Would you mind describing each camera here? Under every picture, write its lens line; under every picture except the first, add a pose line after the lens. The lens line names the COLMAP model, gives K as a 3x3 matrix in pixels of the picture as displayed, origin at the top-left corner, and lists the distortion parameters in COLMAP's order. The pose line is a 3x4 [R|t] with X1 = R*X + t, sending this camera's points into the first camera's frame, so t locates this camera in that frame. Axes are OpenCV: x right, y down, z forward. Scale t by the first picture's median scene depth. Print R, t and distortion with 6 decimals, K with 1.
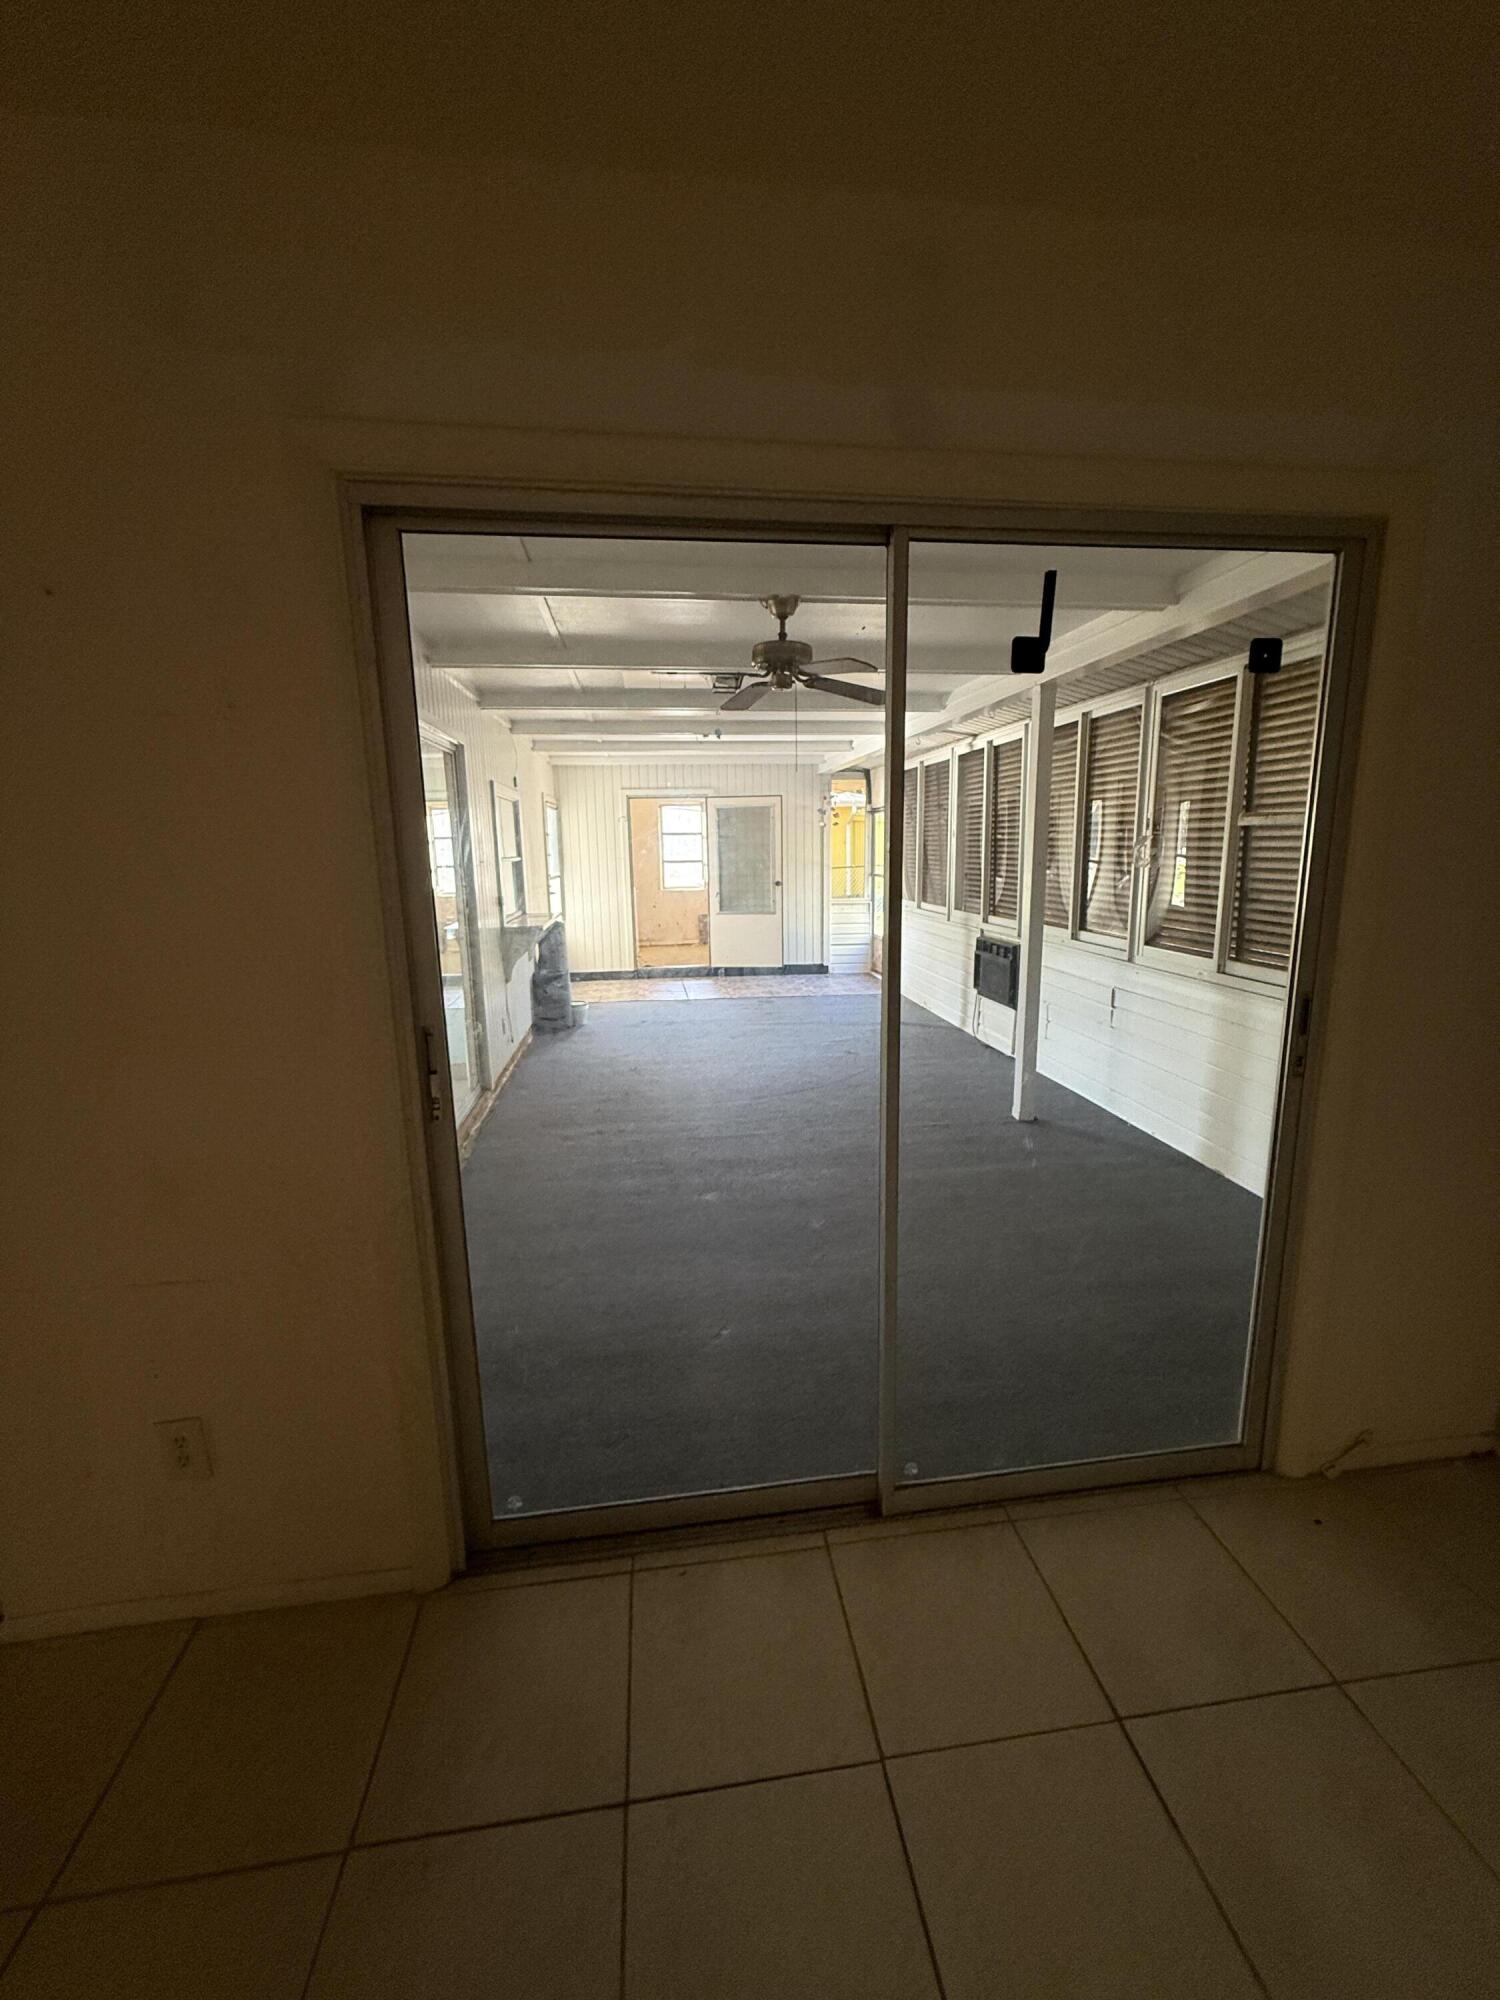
lens RADIAL K [[795.4, 0, 755.1], [0, 795.4, 991.3], [0, 0, 1]] dist [0.002073, -0.000602]
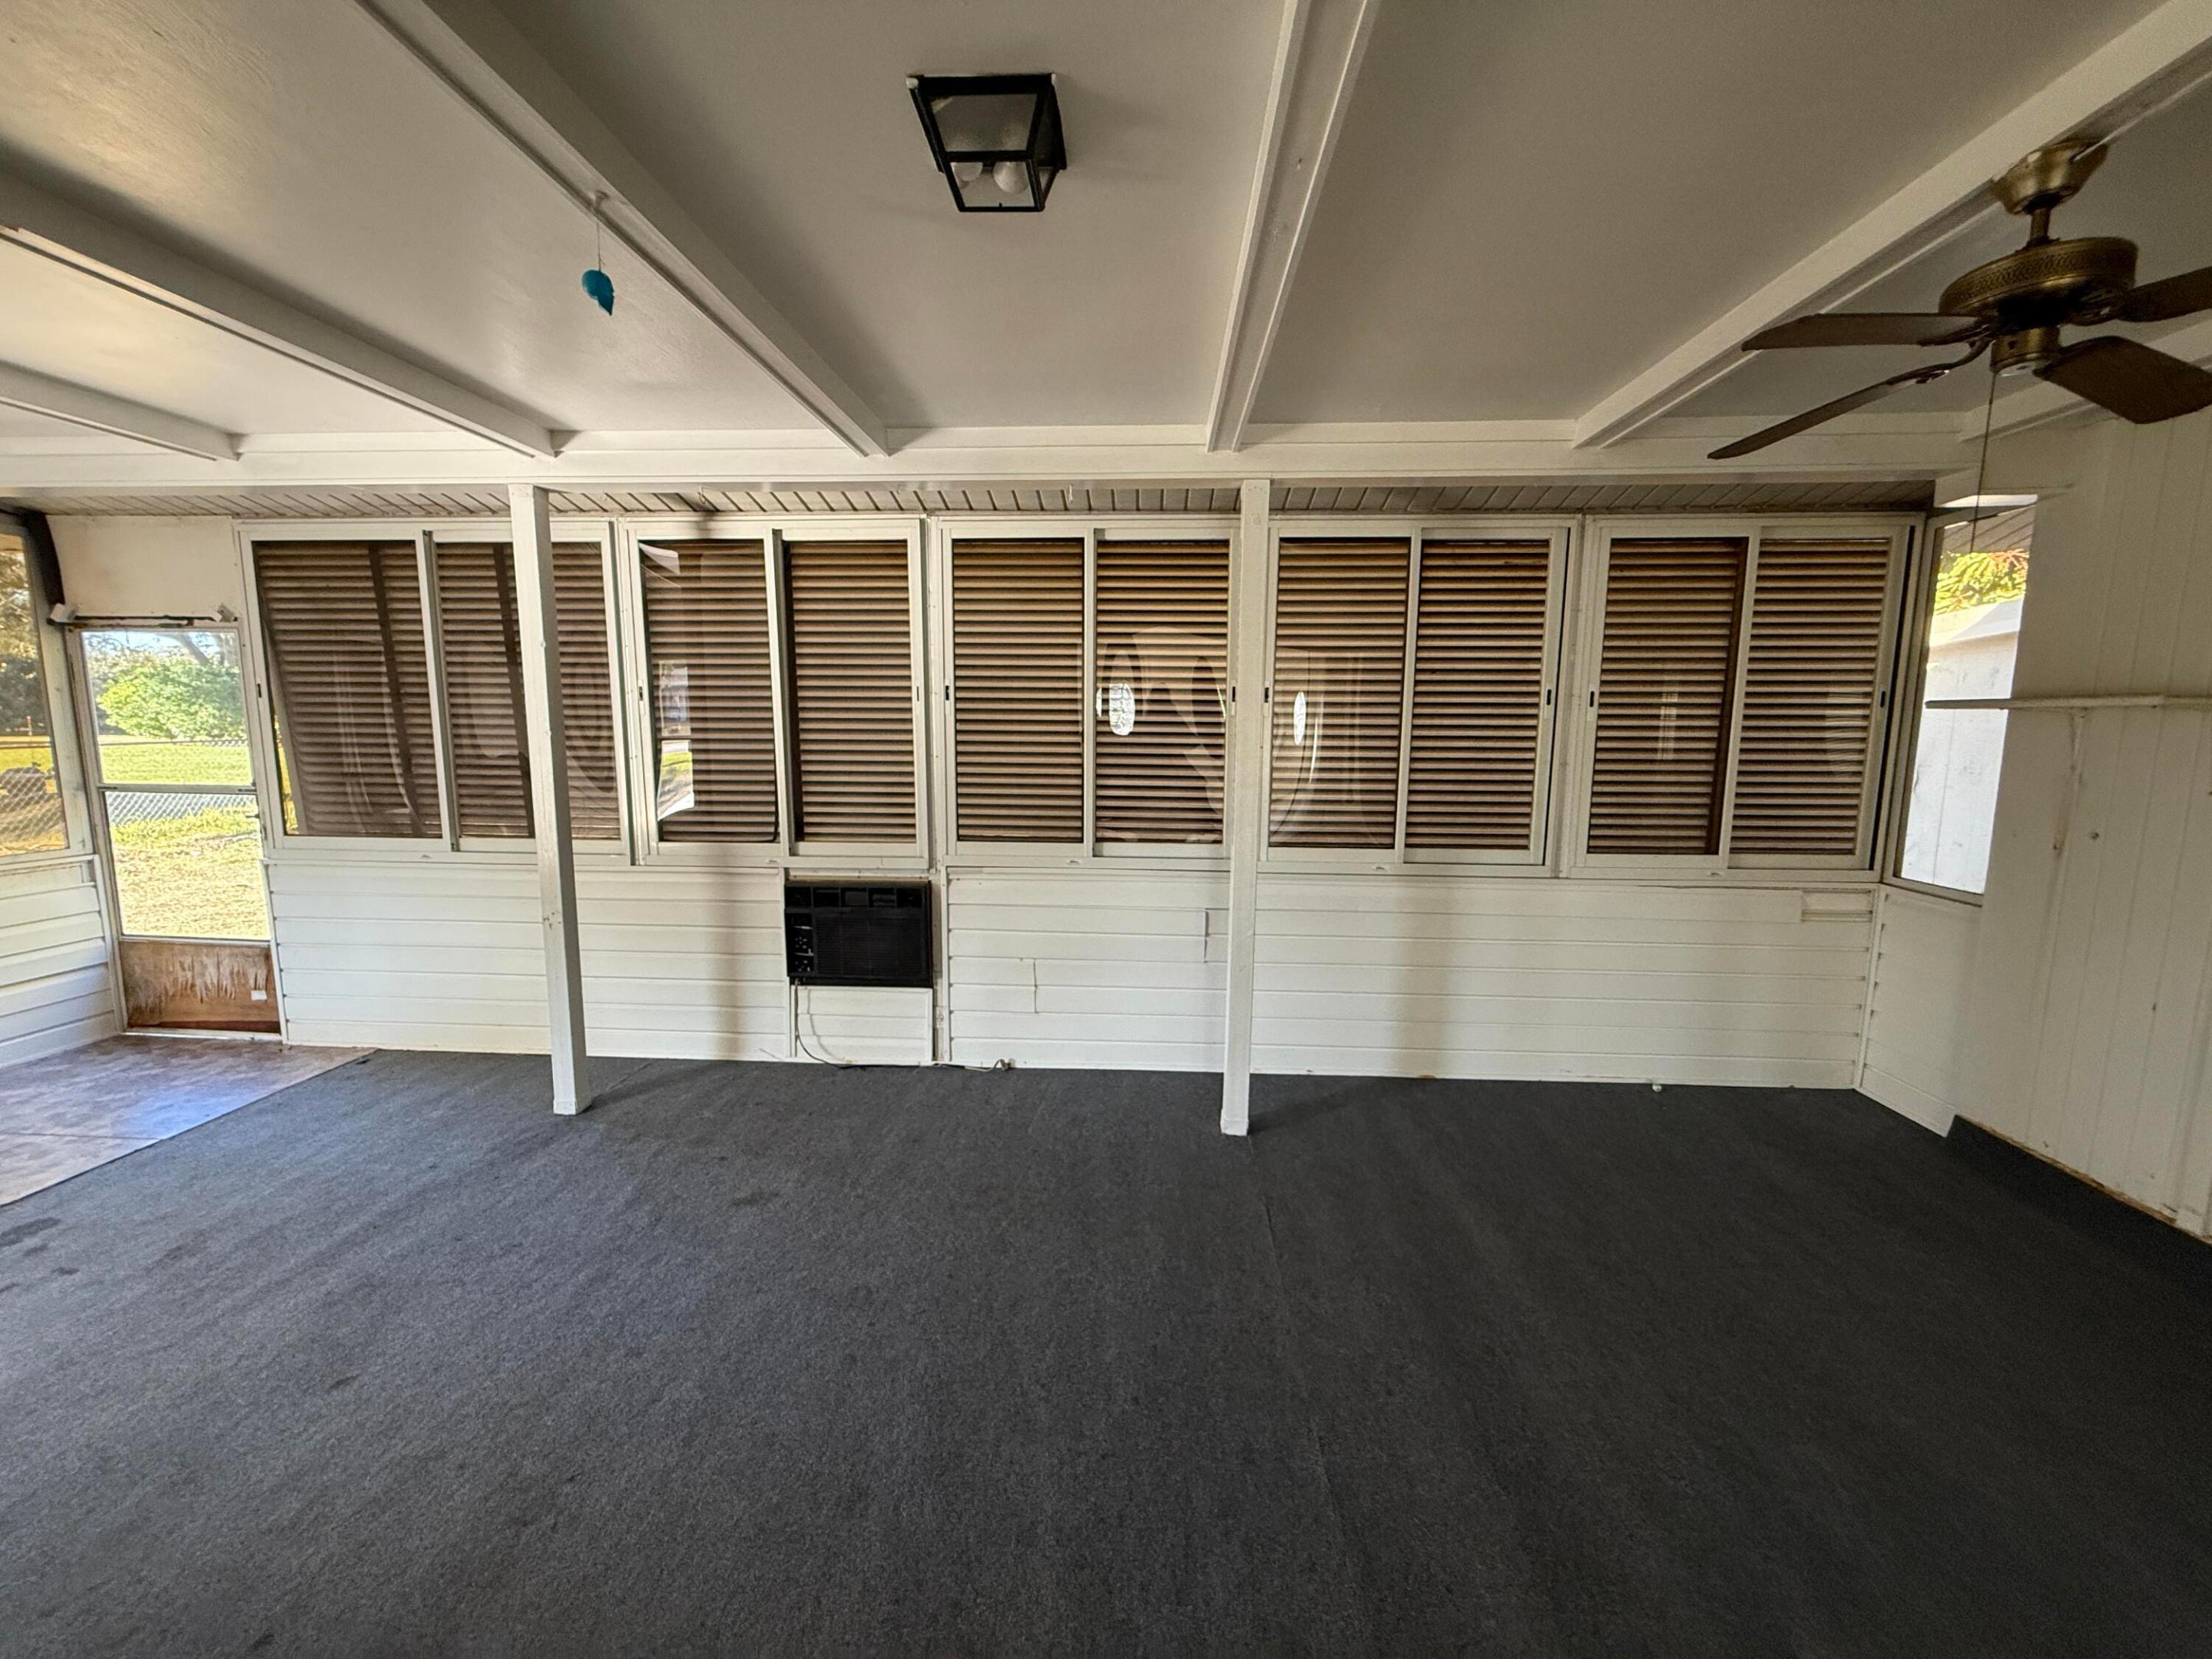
lens RADIAL K [[879.7, 0, 1100.7], [0, 879.7, 824.3], [0, 0, 1]] dist [0.002073, -0.000602]
pose [[0.199560, -0.117858, 0.972772, -0.279964], [0.169652, 0.981904, 0.084161, -0.129895], [-0.965088, 0.148237, 0.215944, 0.690206]]
